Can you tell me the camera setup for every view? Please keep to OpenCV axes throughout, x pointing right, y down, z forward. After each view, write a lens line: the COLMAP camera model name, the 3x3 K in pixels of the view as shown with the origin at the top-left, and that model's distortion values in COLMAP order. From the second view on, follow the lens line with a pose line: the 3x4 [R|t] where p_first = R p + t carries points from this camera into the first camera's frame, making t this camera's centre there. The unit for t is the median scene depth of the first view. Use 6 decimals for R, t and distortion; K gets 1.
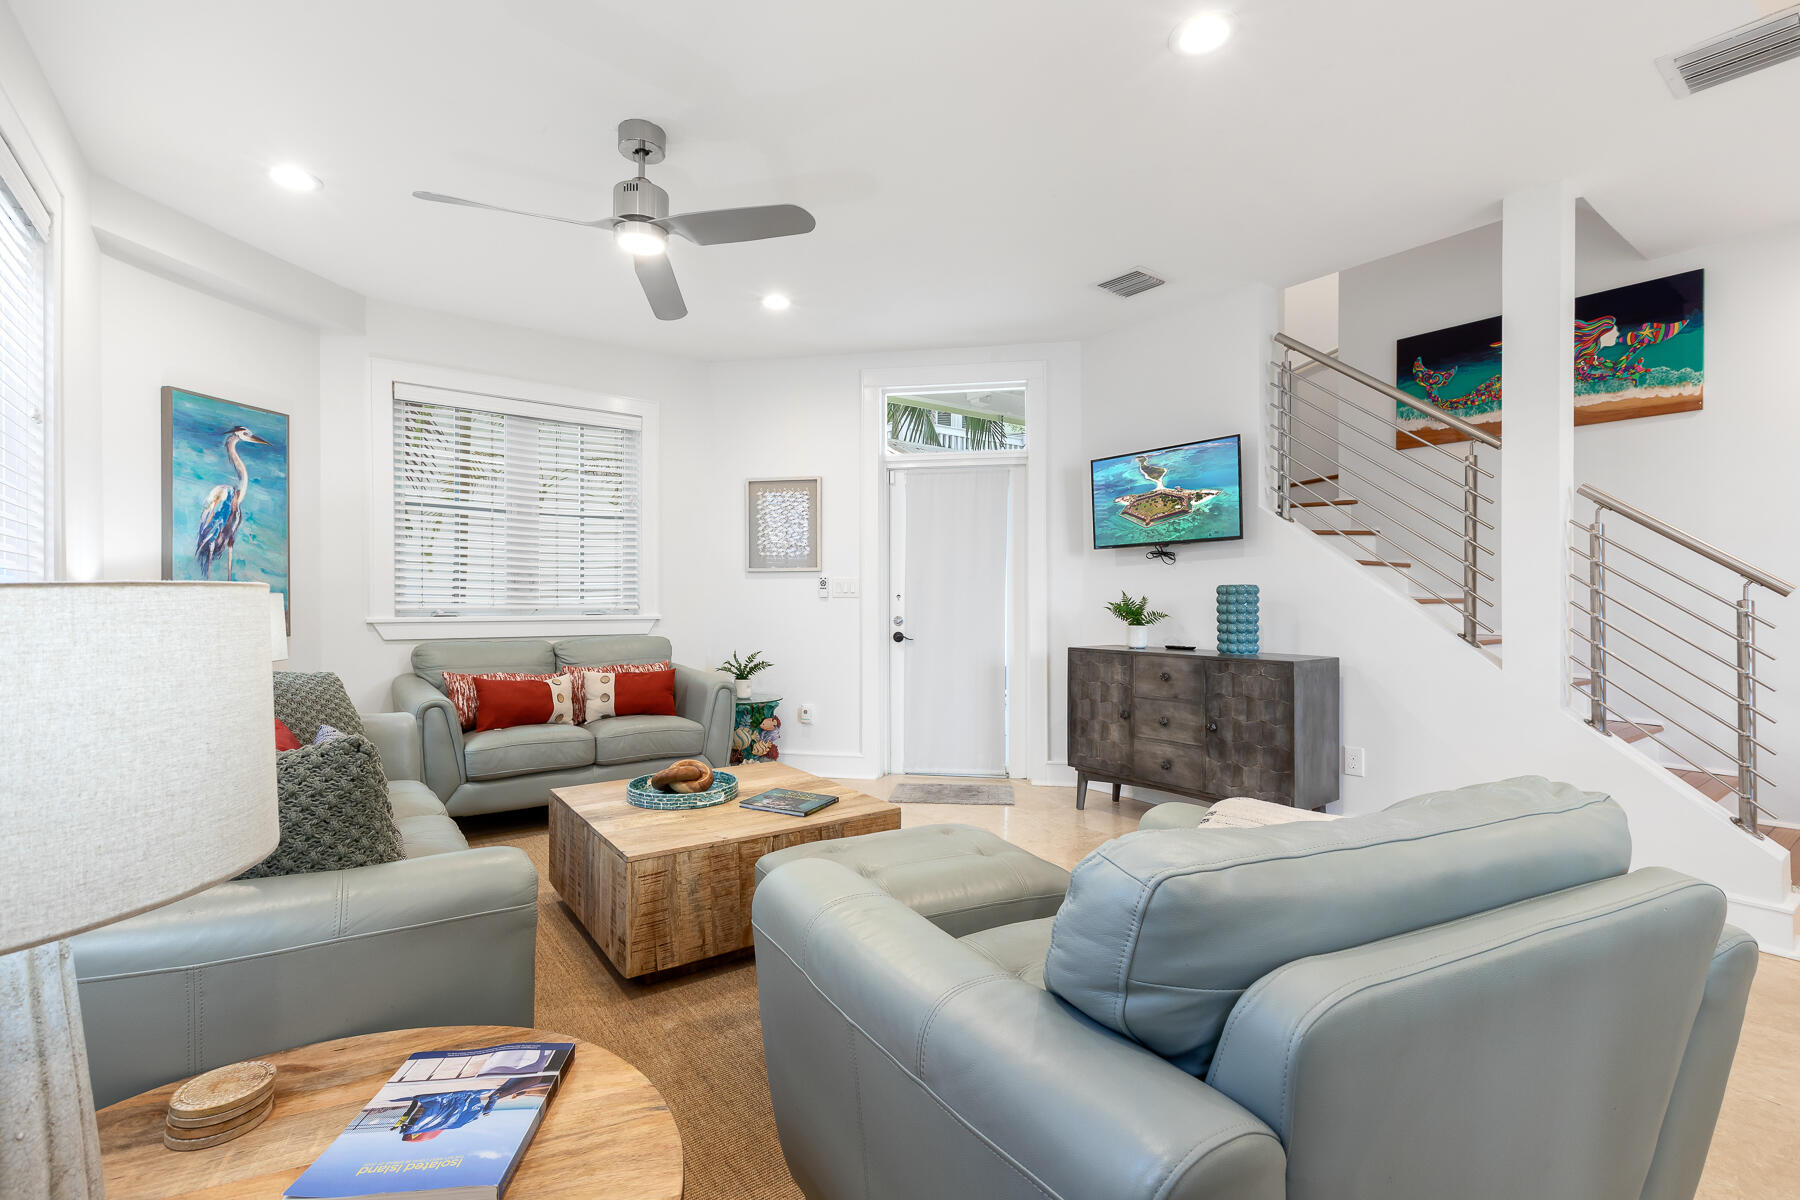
lens RADIAL K [[807.6, 0, 894.6], [0, 807.6, 601.9], [0, 0, 1]] dist [0.000581, 0.000515]
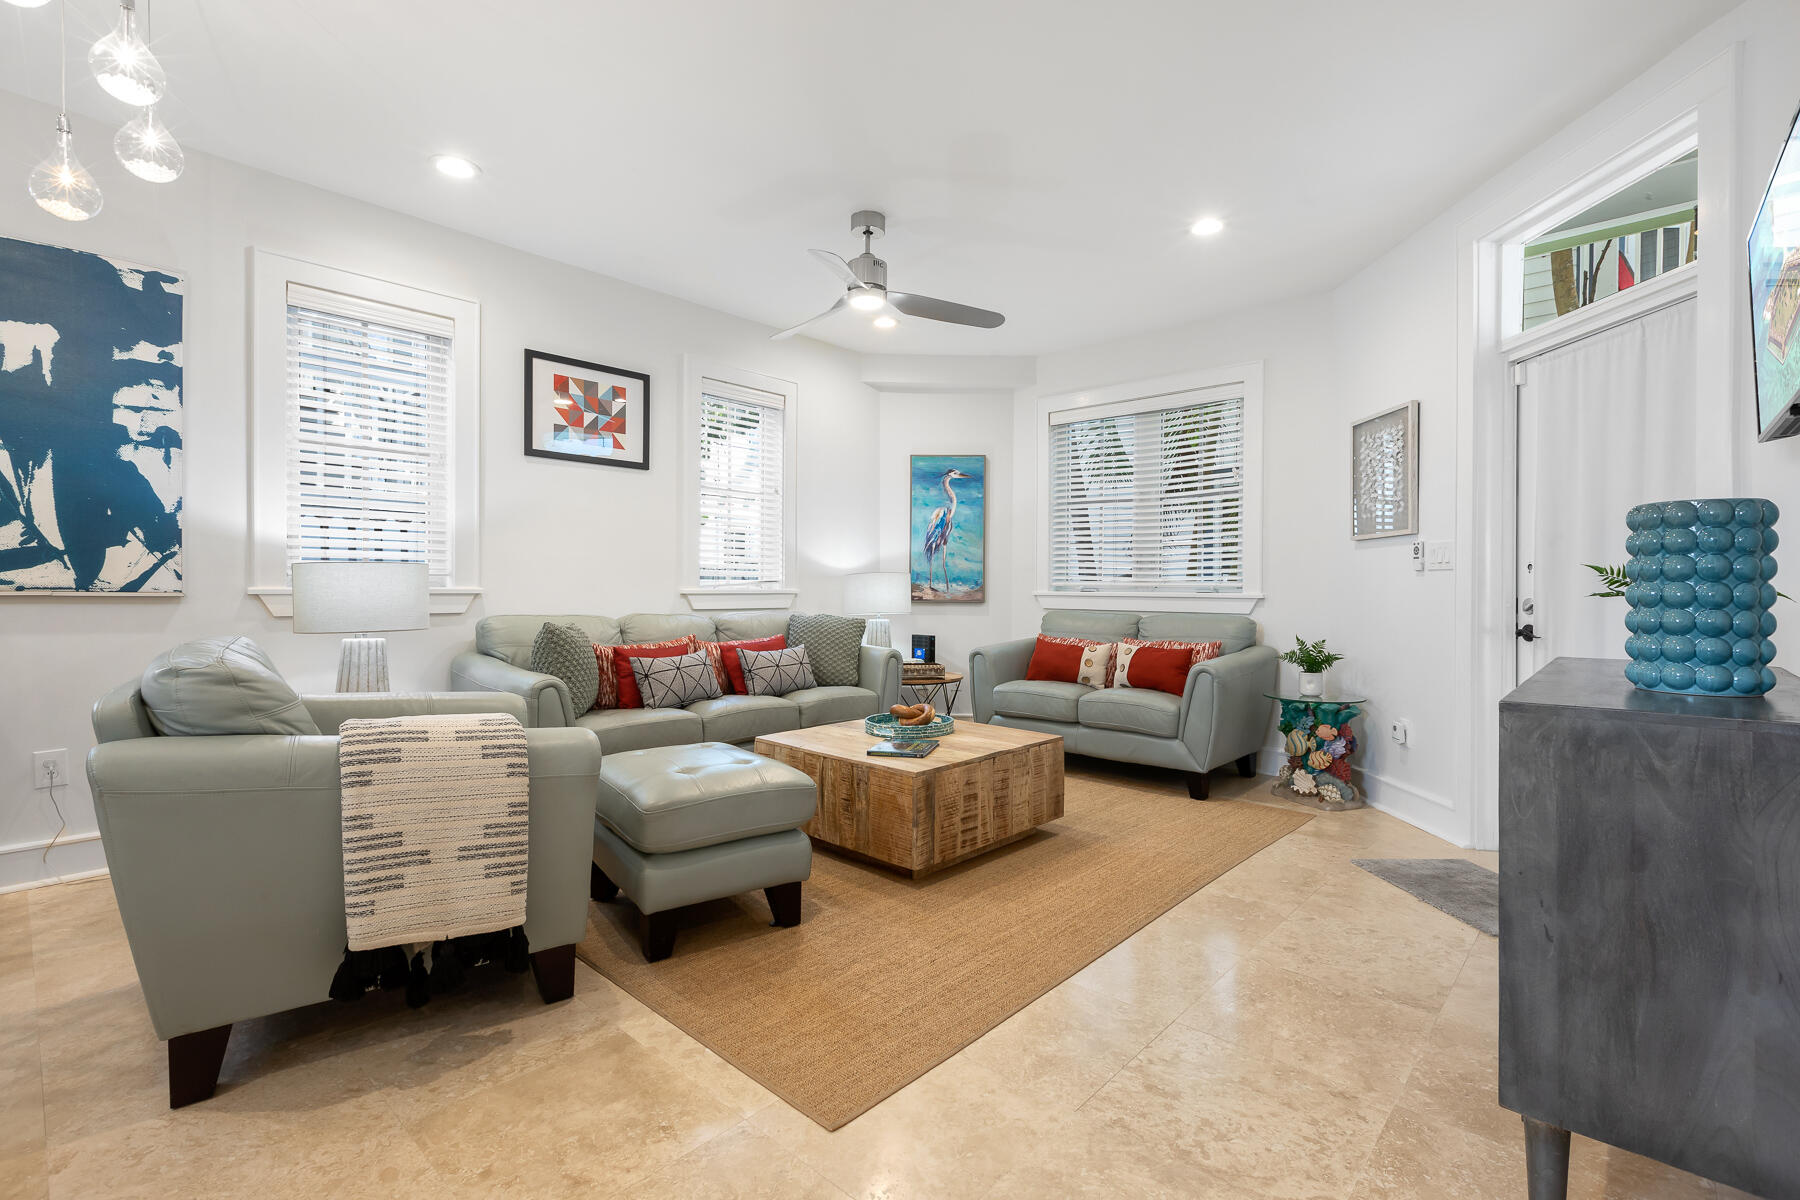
lens RADIAL K [[807.6, 0, 894.6], [0, 807.6, 601.9], [0, 0, 1]] dist [0.000581, 0.000515]
pose [[0.176653, 0.016563, -0.984134, 0.725086], [-0.011390, 0.999826, 0.014783, 0.021986], [0.984207, 0.008598, 0.176811, 0.589265]]
